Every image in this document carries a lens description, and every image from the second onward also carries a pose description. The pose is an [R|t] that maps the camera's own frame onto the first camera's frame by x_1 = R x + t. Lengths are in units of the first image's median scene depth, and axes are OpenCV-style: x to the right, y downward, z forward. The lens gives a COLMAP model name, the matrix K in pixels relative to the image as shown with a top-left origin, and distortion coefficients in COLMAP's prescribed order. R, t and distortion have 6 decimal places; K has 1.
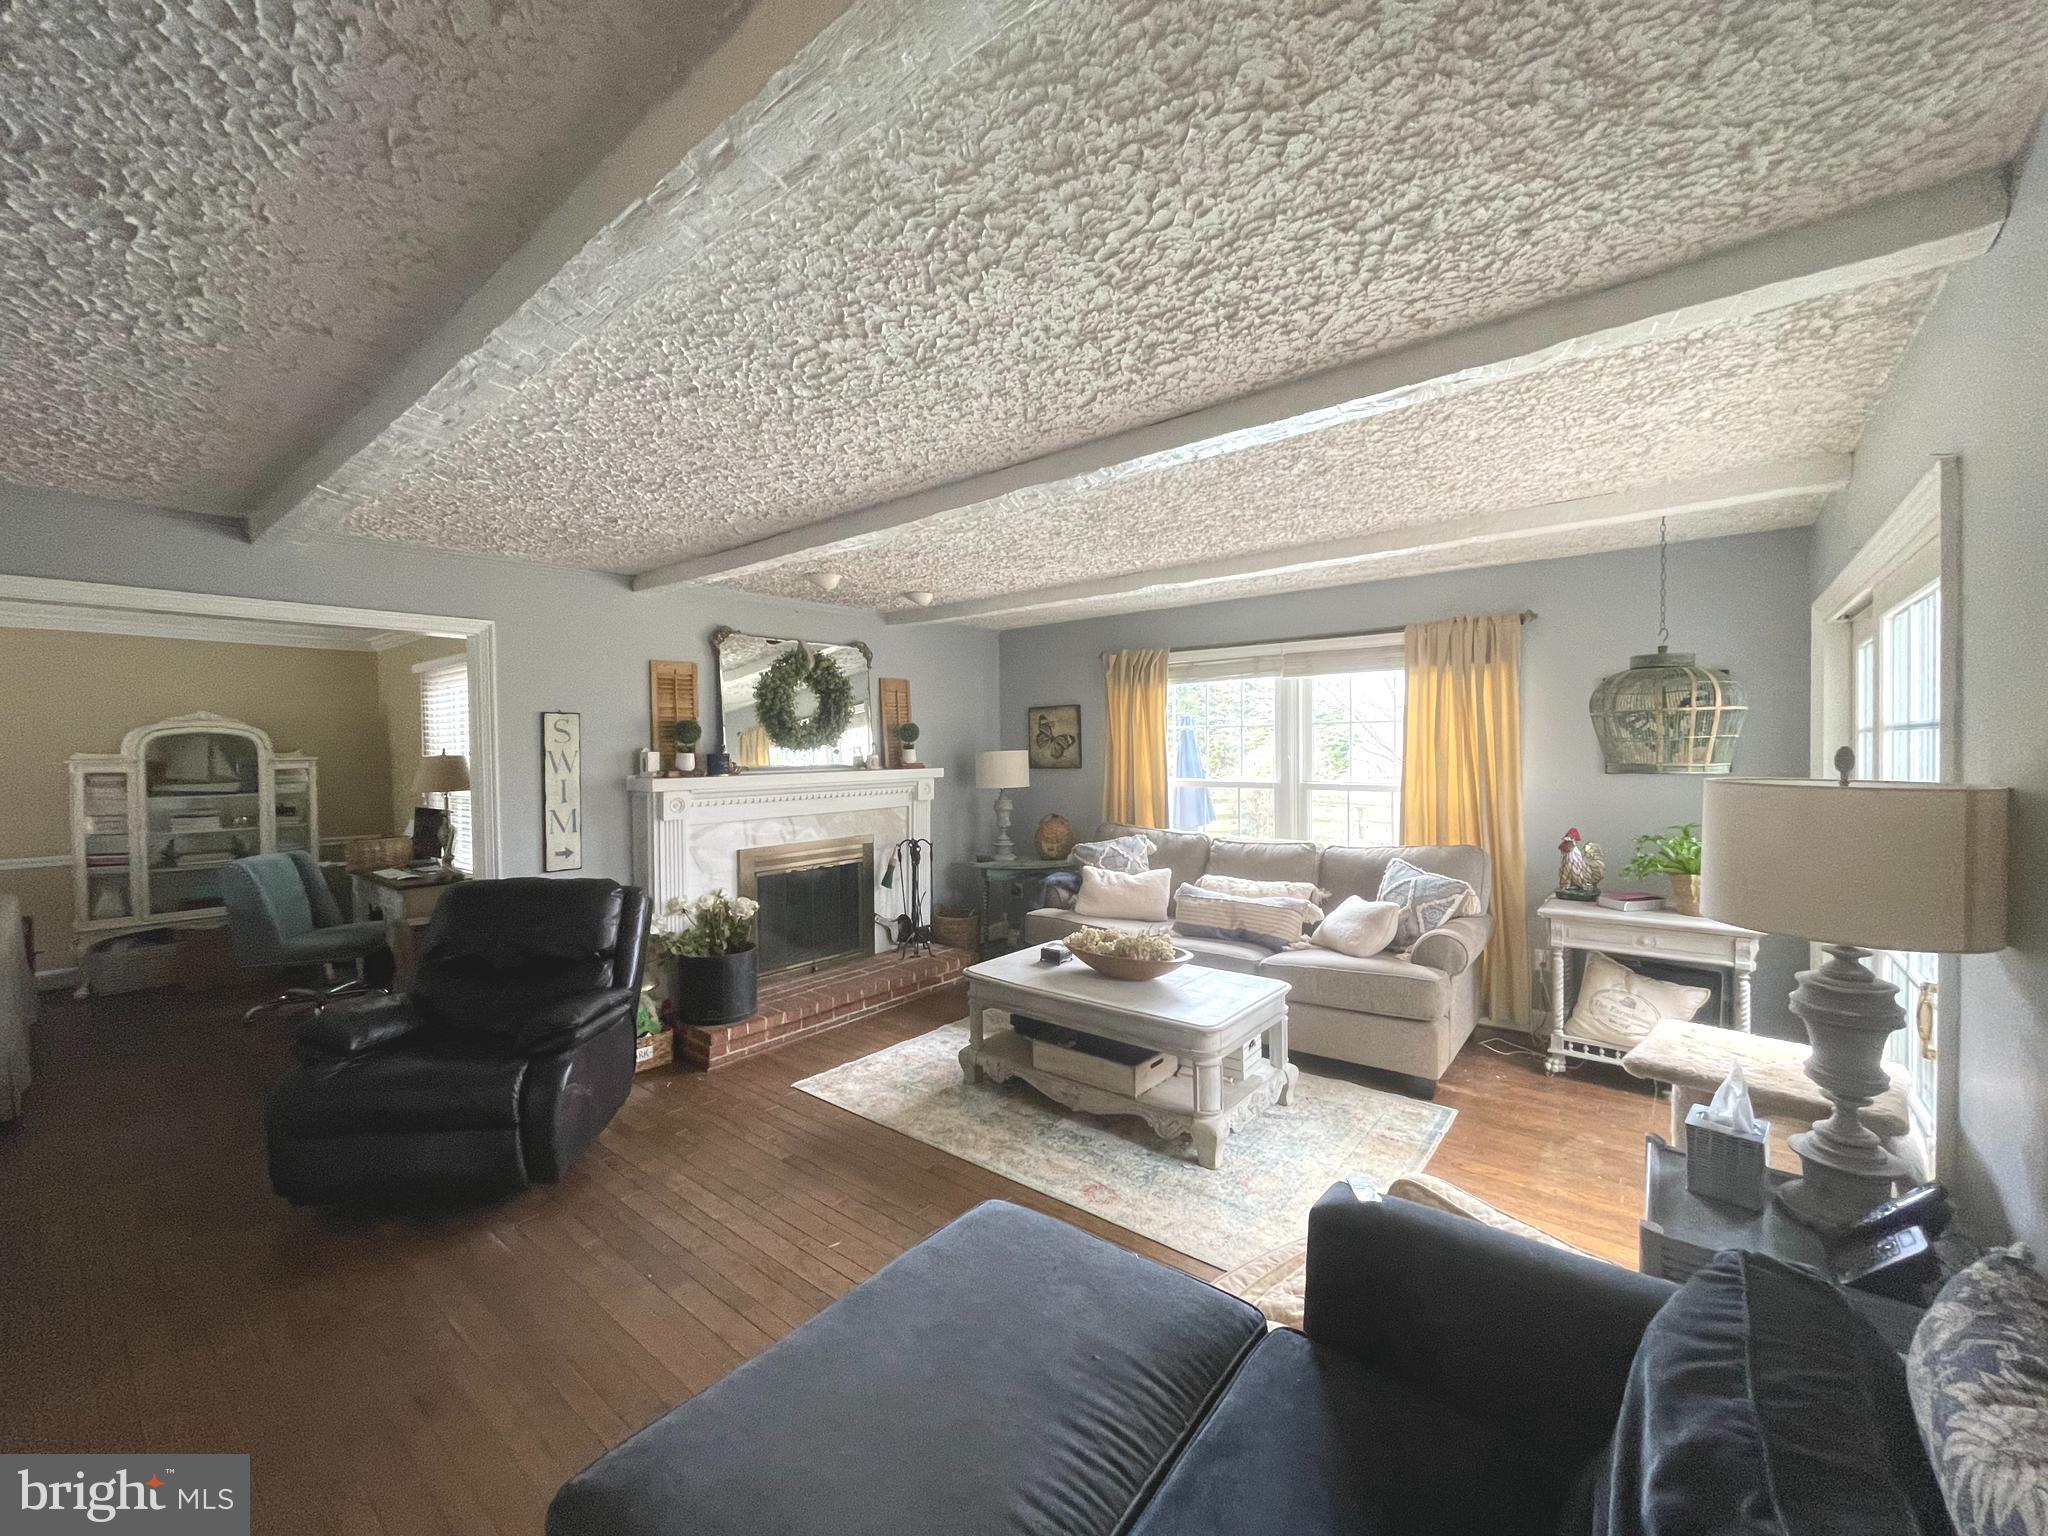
lens RADIAL K [[824.2, 0, 1017.3], [0, 824.2, 753.7], [0, 0, 1]] dist [-0.000441, 0.002616]
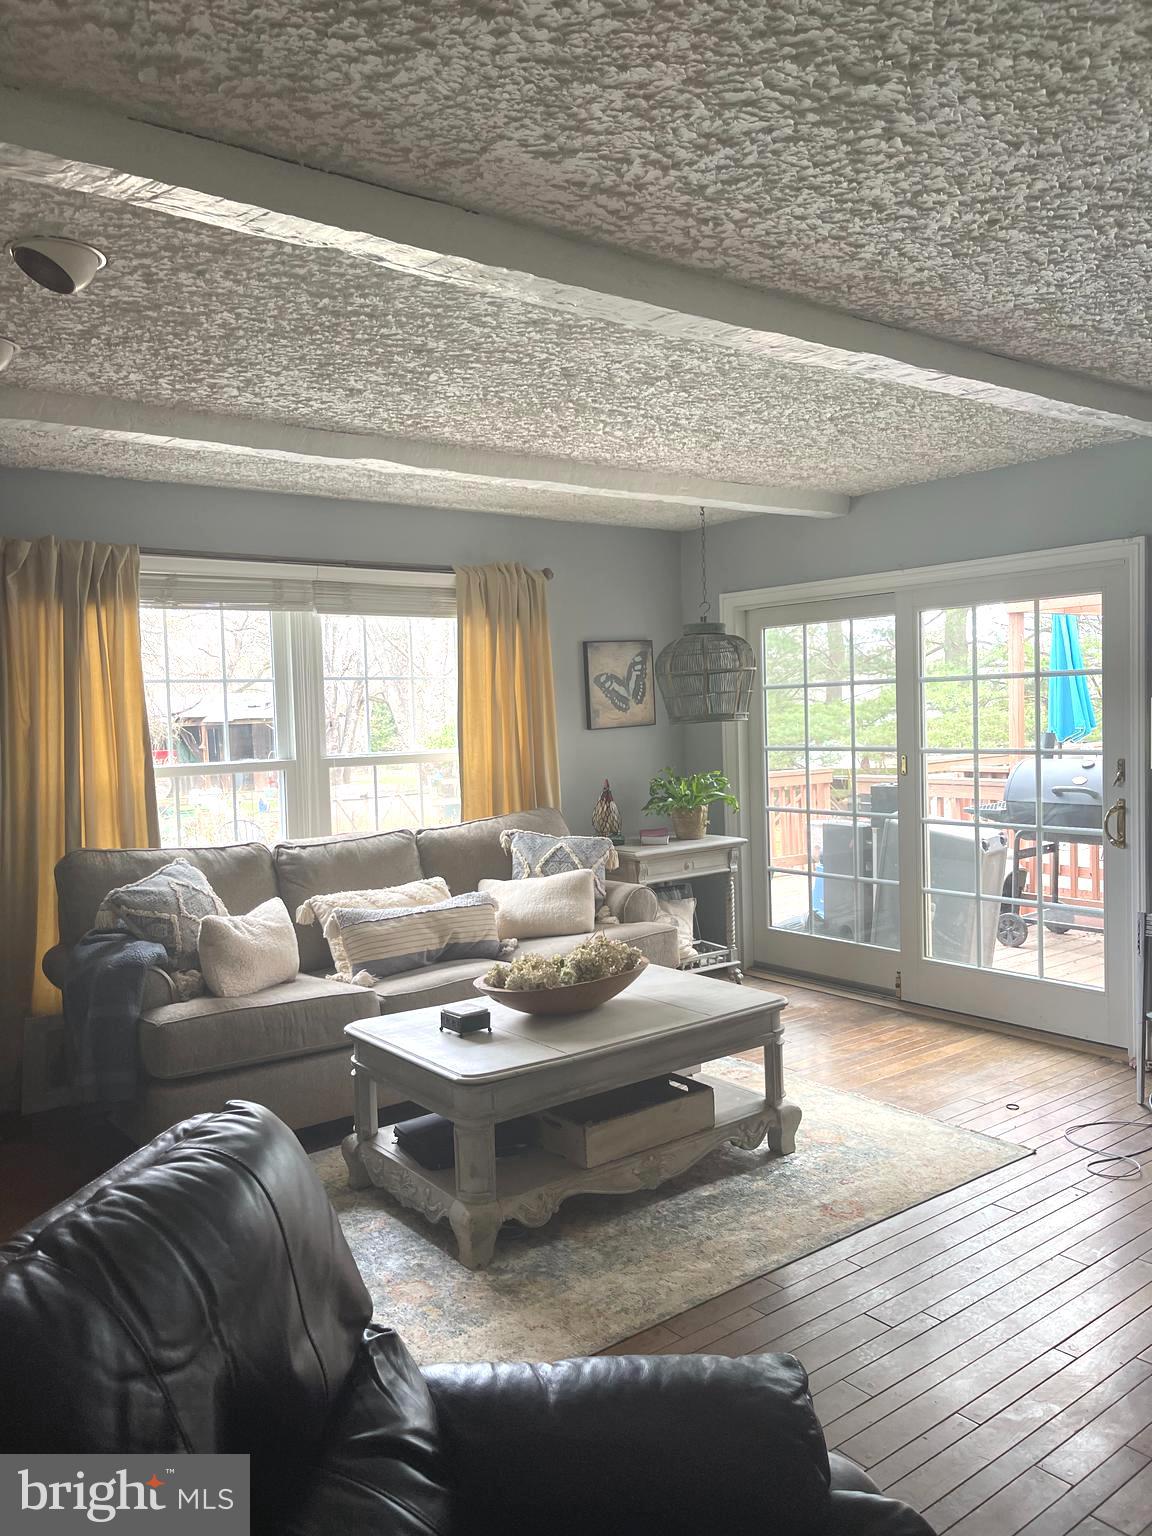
lens RADIAL K [[1156.2, 0, 571.9], [0, 1156.2, 760.9], [0, 0, 1]] dist [0.045767, -0.046535]
pose [[0.221031, -0.040307, 0.974433, -0.774841], [0.040226, 0.998672, 0.032185, 0.015701], [-0.974437, 0.032084, 0.222359, 0.687555]]
